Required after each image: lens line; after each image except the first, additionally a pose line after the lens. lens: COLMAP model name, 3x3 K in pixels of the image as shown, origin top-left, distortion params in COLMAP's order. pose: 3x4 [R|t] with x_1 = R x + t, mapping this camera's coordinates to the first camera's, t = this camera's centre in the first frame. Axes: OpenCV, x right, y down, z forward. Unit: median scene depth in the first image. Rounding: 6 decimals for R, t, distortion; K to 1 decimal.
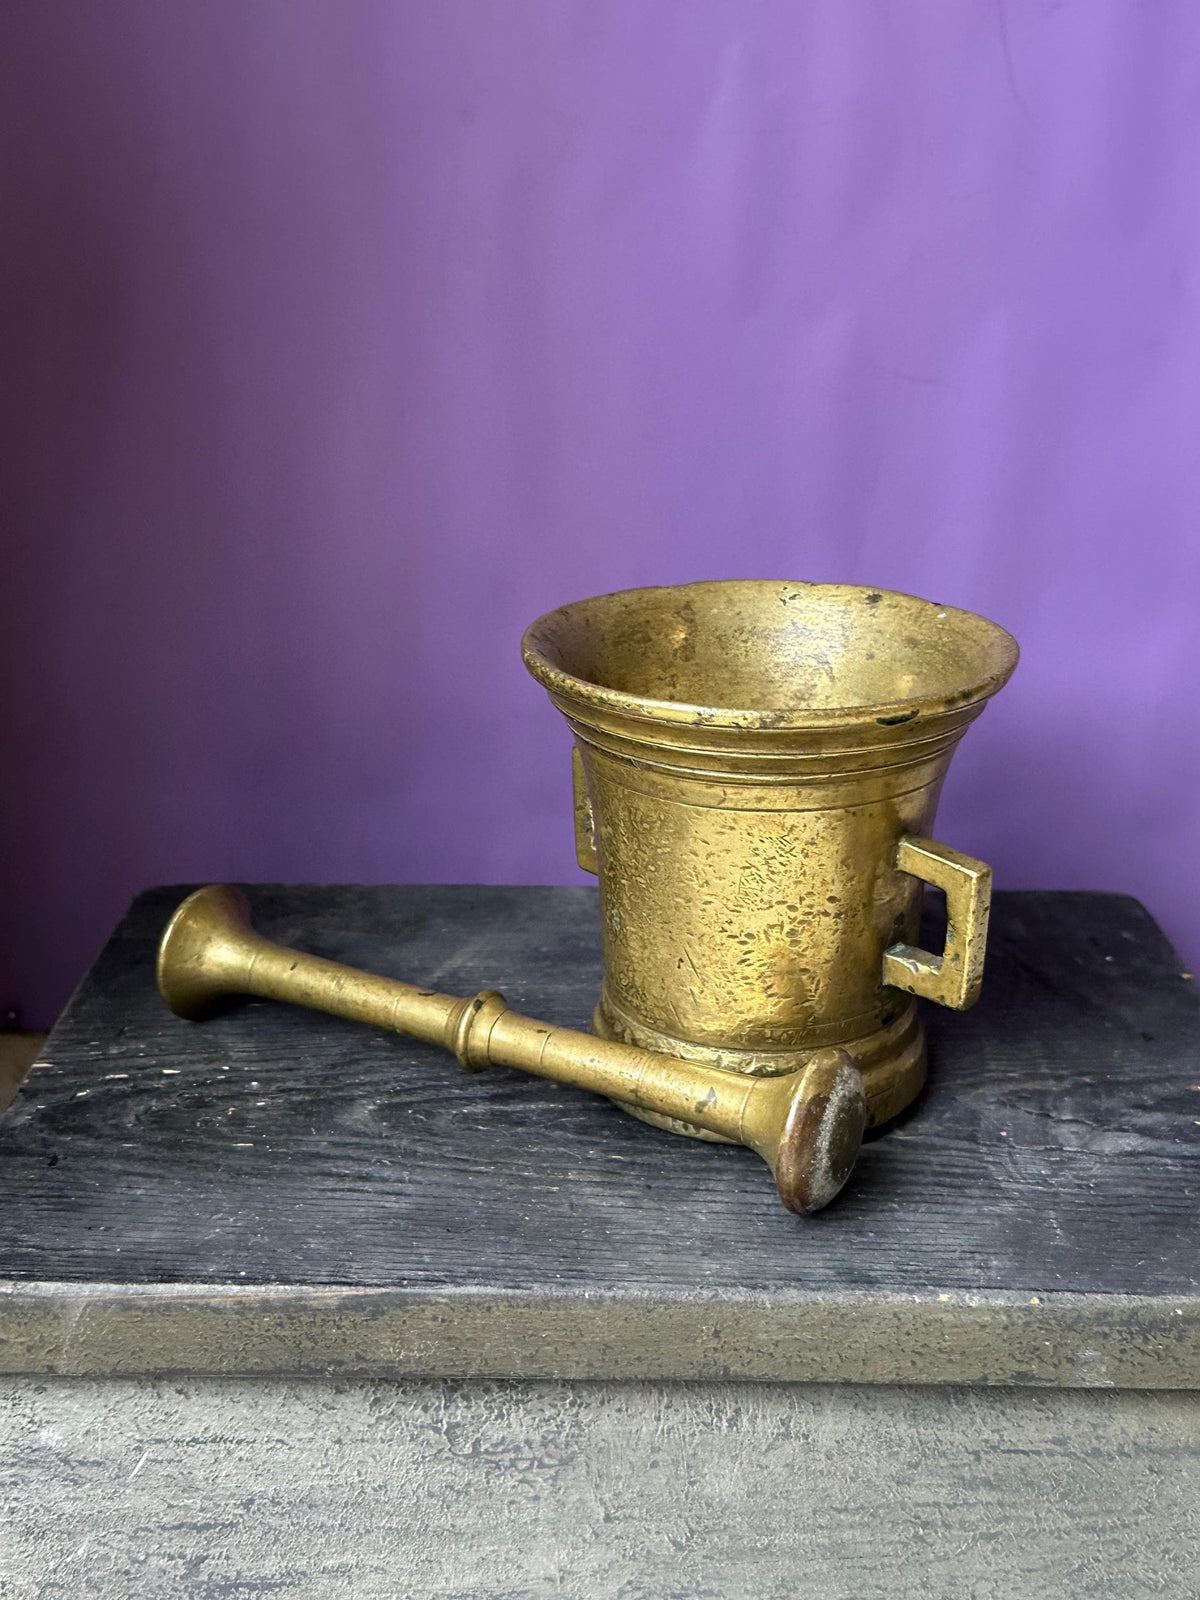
lens RADIAL K [[1866.4, 0, 599.9], [0, 1866.4, 811.4], [0, 0, 1]] dist [0.228164, -0.596639]
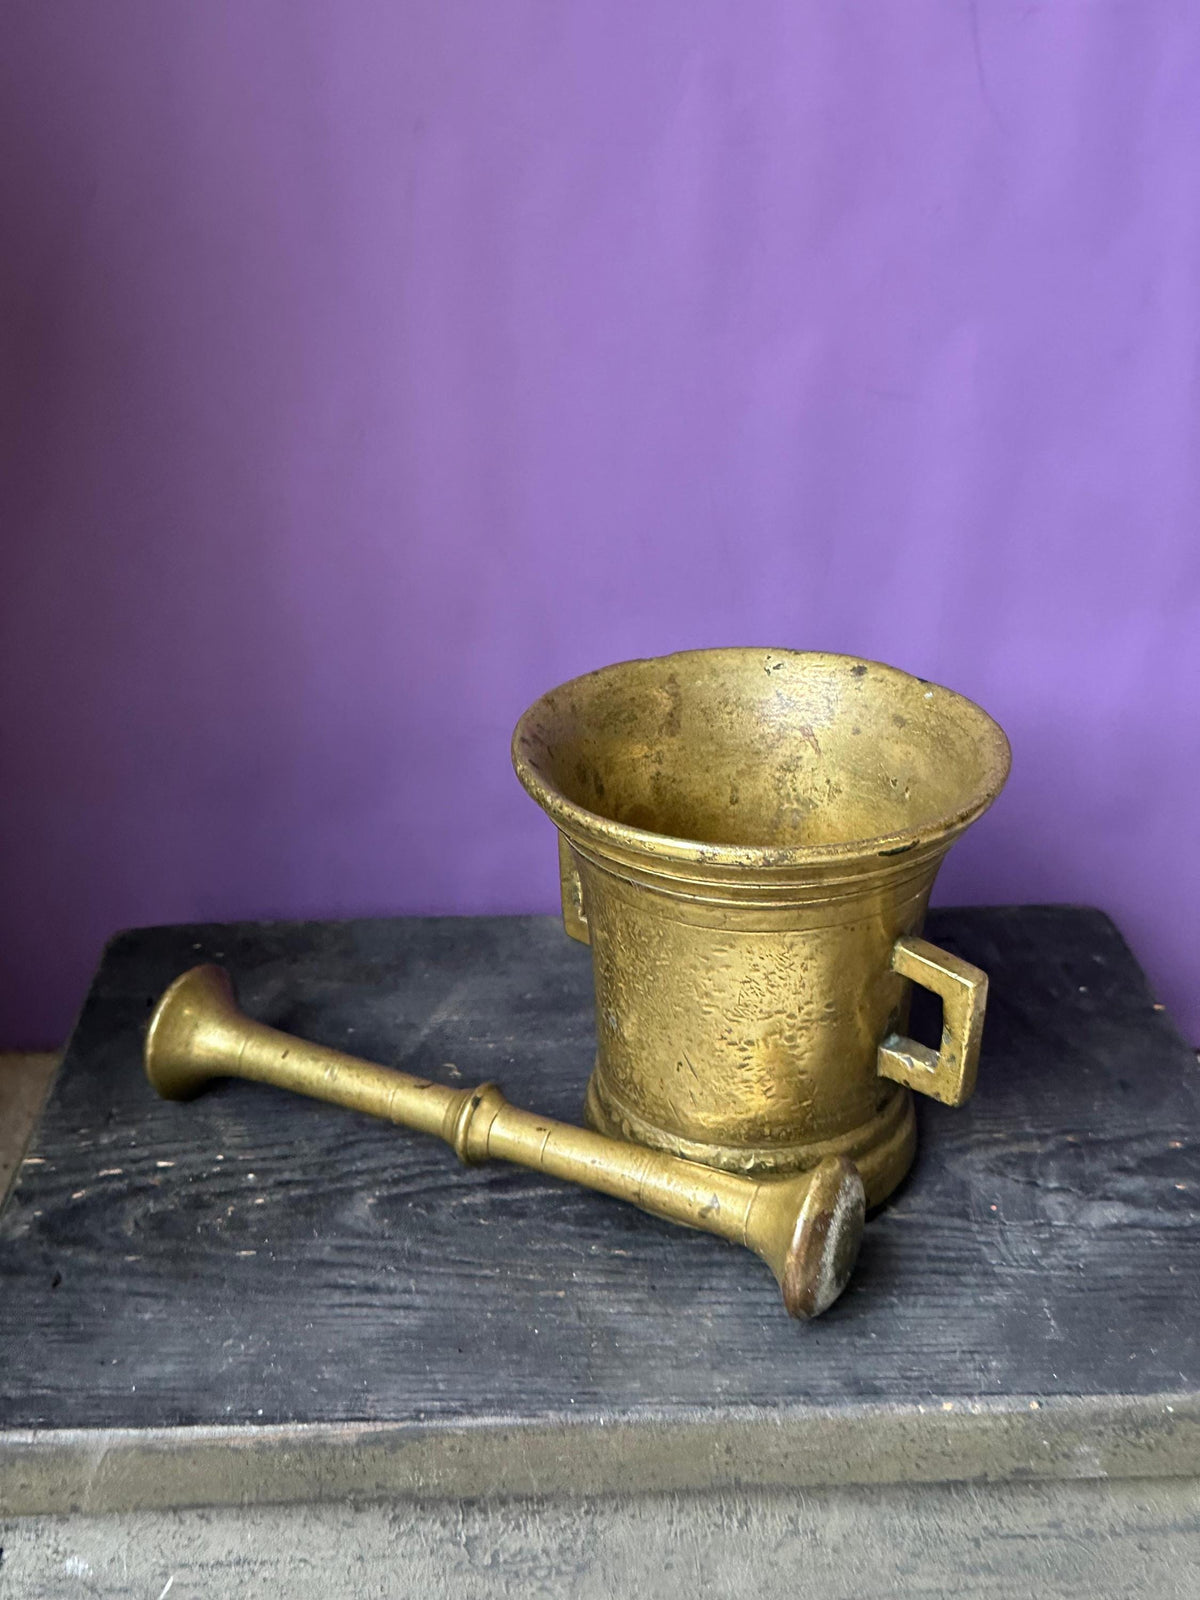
lens RADIAL K [[1865.7, 0, 613.3], [0, 1865.7, 793.1], [0, 0, 1]] dist [0.234425, -0.603359]
pose [[0.998354, -0.027046, 0.050574, -0.040473], [0.021535, 0.994077, 0.106520, -0.177281], [-0.053155, -0.105256, 0.993024, 0.016260]]
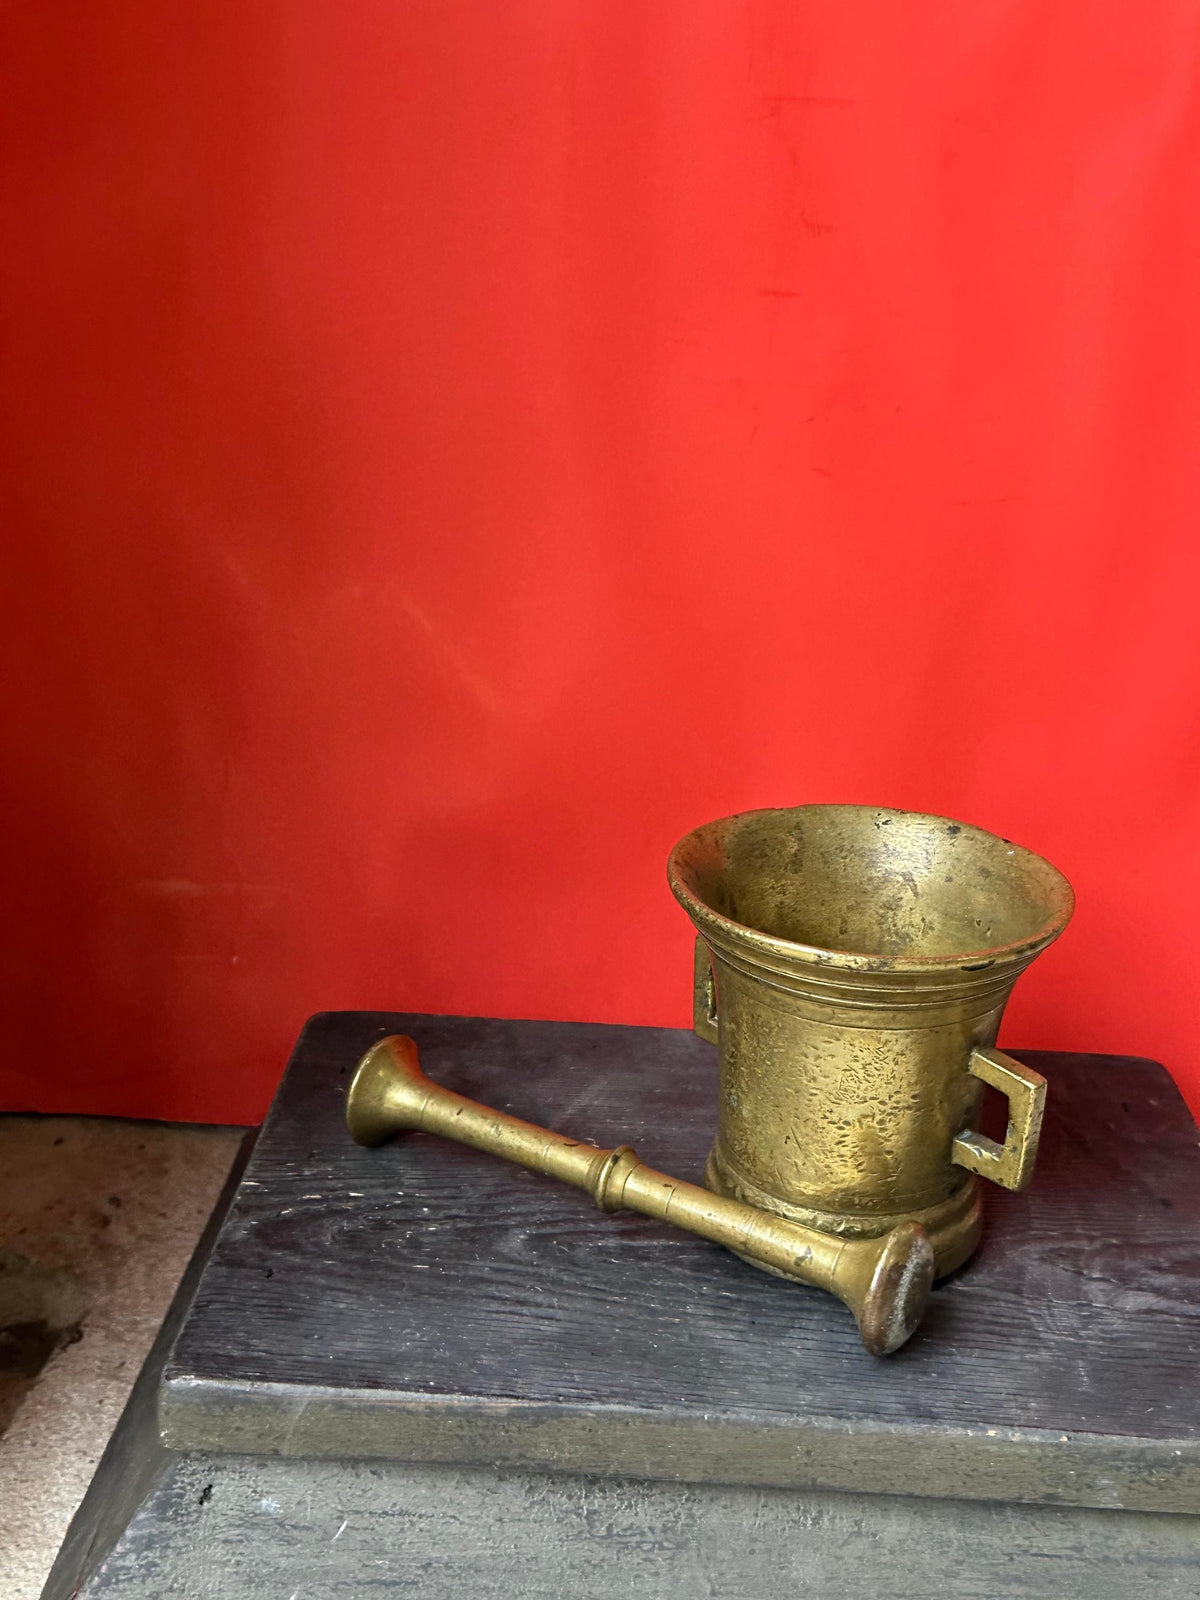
lens RADIAL K [[1900.2, 0, 622.3], [0, 1900.2, 826.7], [0, 0, 1]] dist [0.225235, -0.569895]
pose [[0.998798, 0.049019, -0.000541, -0.075458], [-0.048997, 0.998584, 0.020723, -0.146958], [0.001556, -0.020671, 0.999785, -0.250855]]
